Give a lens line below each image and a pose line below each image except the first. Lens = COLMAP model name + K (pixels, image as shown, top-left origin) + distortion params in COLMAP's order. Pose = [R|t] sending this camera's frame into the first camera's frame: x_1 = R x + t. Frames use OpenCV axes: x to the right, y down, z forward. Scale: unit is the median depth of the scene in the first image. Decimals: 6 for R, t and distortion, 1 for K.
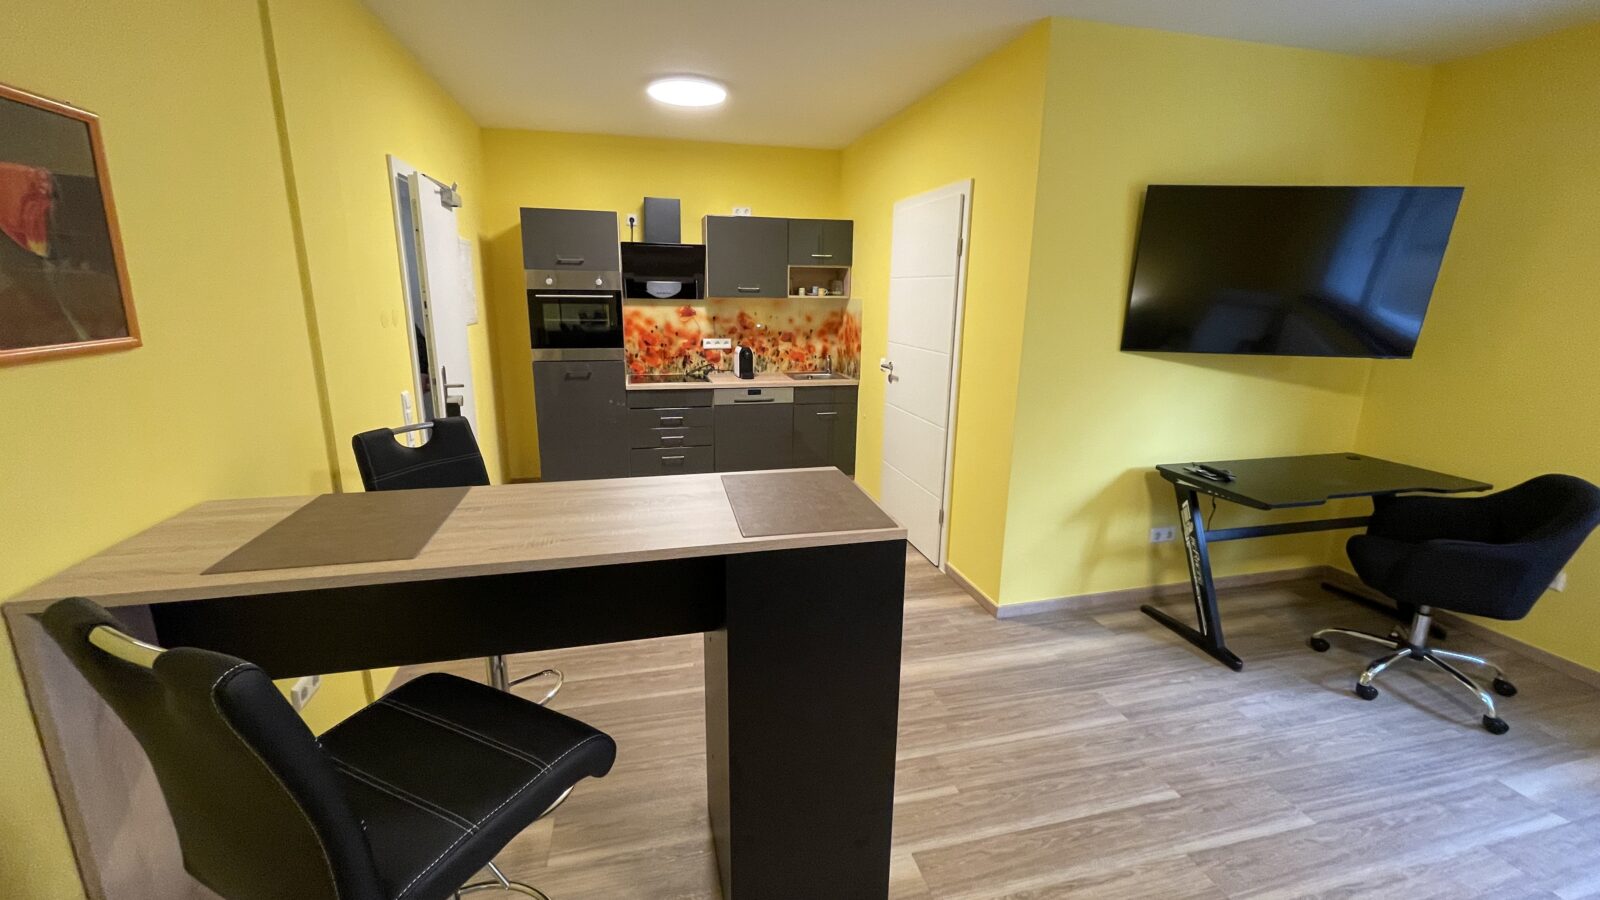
lens RADIAL K [[656.7, 0, 804.7], [0, 656.7, 447.9], [0, 0, 1]] dist [-0.000962, -0.000066]
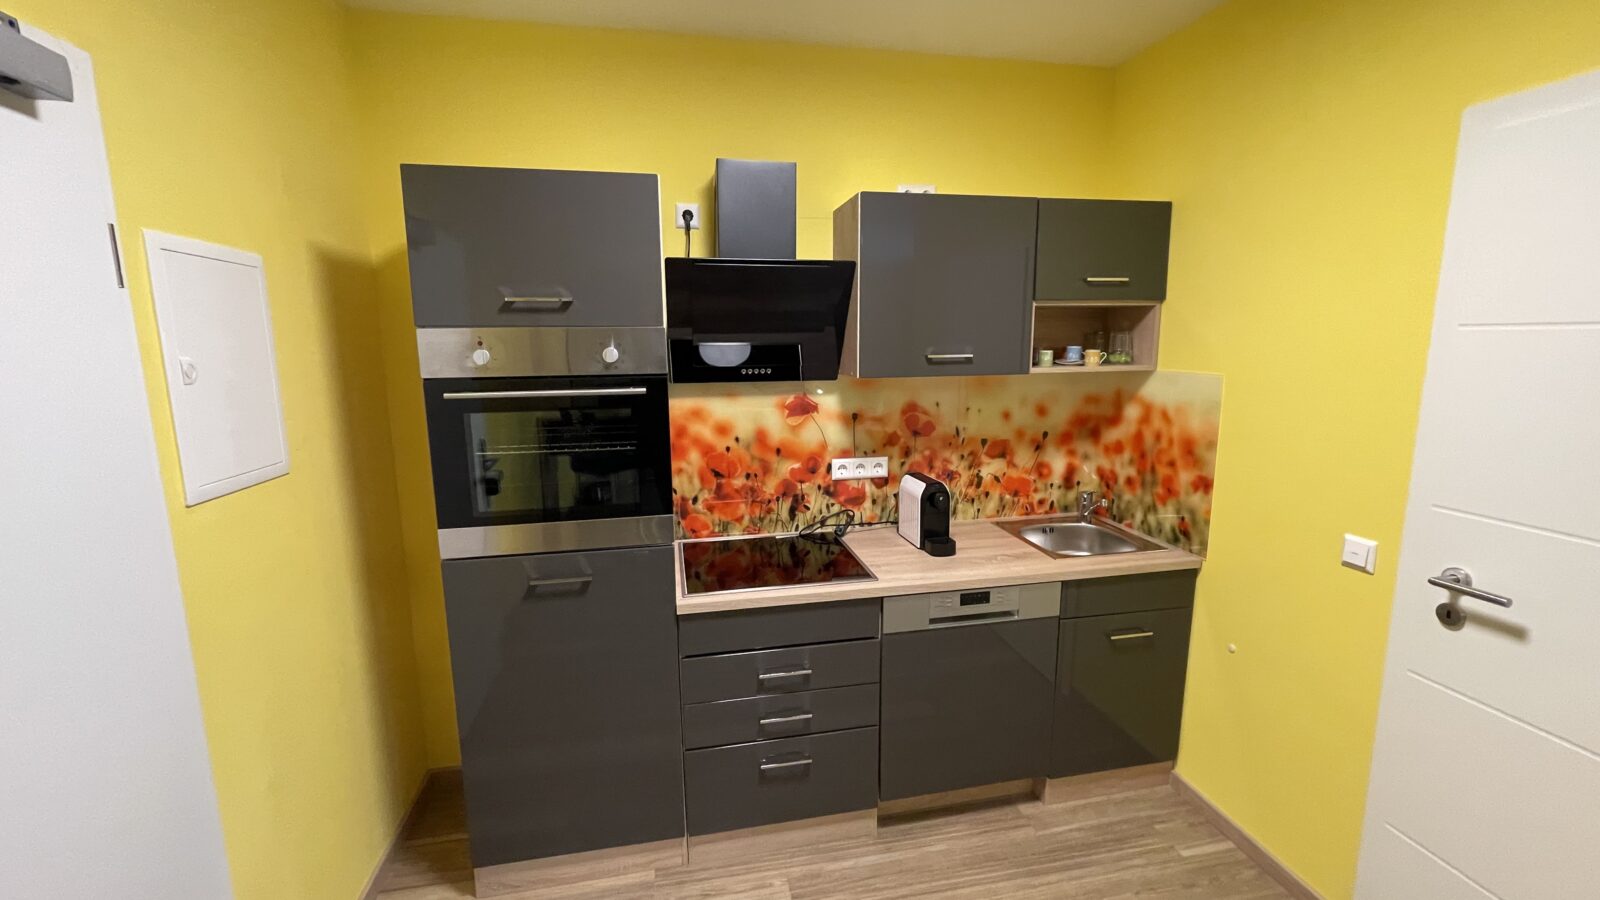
lens RADIAL K [[656.7, 0, 797.5], [0, 656.7, 448.5], [0, 0, 1]] dist [-0.000962, -0.000066]
pose [[0.998009, -0.016276, -0.060931, -0.152676], [0.011931, 0.997404, -0.071013, -0.142346], [0.061928, 0.070145, 0.995613, 0.528626]]
